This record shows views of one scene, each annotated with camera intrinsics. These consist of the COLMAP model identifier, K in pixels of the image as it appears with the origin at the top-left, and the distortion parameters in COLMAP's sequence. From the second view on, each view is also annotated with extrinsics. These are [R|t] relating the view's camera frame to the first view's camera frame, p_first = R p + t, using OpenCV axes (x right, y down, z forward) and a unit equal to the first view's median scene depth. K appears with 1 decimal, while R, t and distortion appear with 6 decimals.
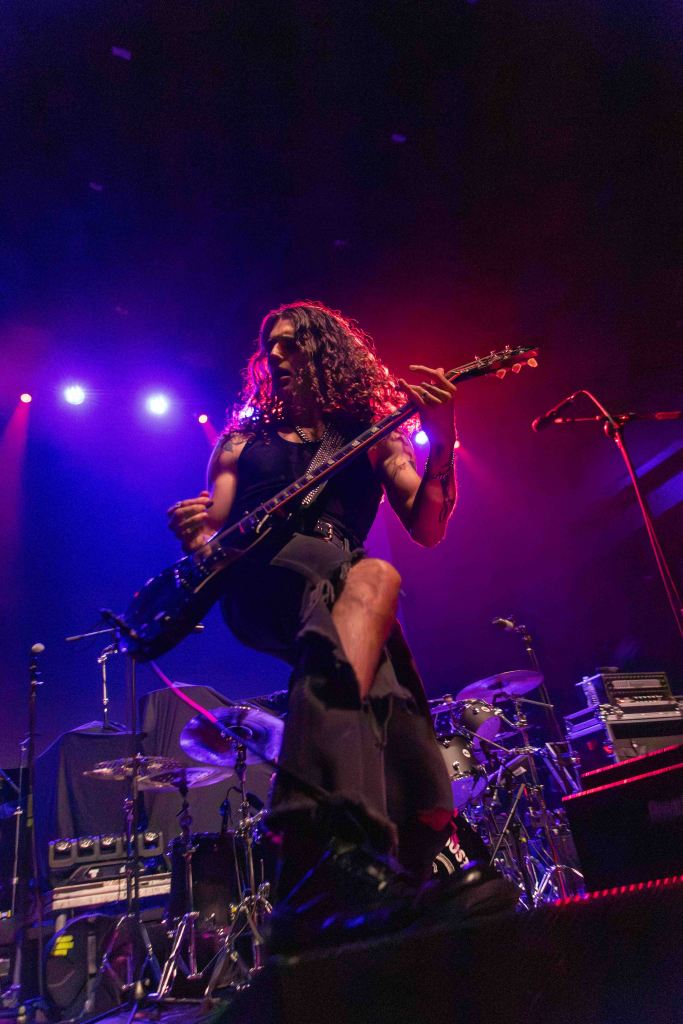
lens RADIAL K [[783.2, 0, 359.5], [0, 783.2, 507.8], [0, 0, 1]] dist [0.010621, -0.001528]
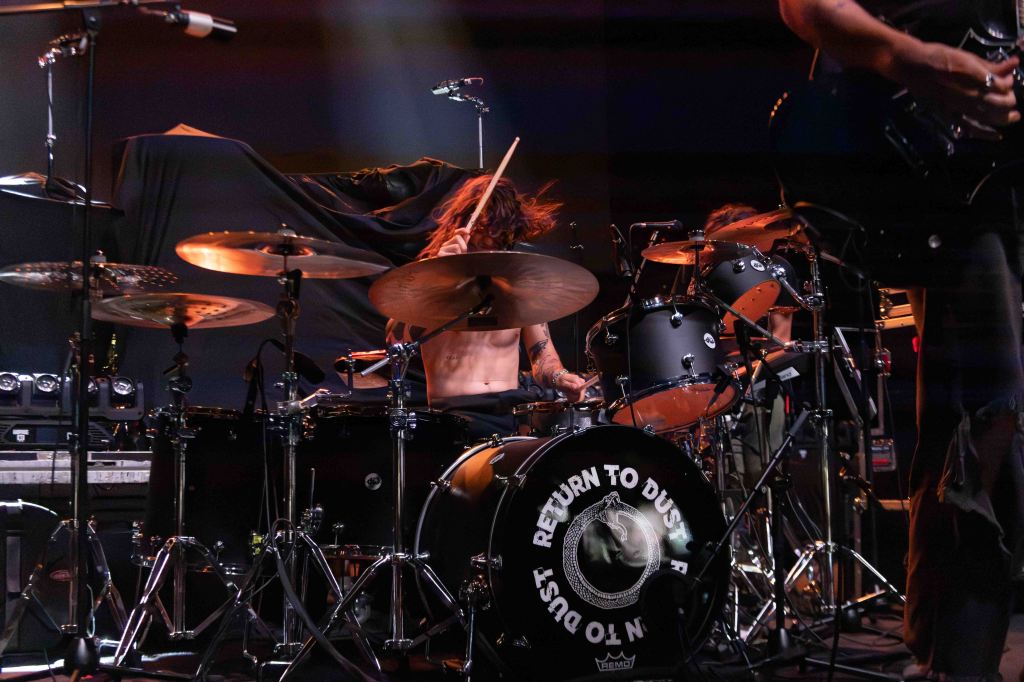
lens RADIAL K [[1333.9, 0, 537.7], [0, 1333.9, 362.7], [0, 0, 1]] dist [-0.001036, -0.013261]
pose [[0.989559, 0.137352, 0.043667, -0.017490], [-0.143848, 0.922433, 0.358365, 0.016726], [0.008942, -0.360905, 0.932560, 0.140210]]
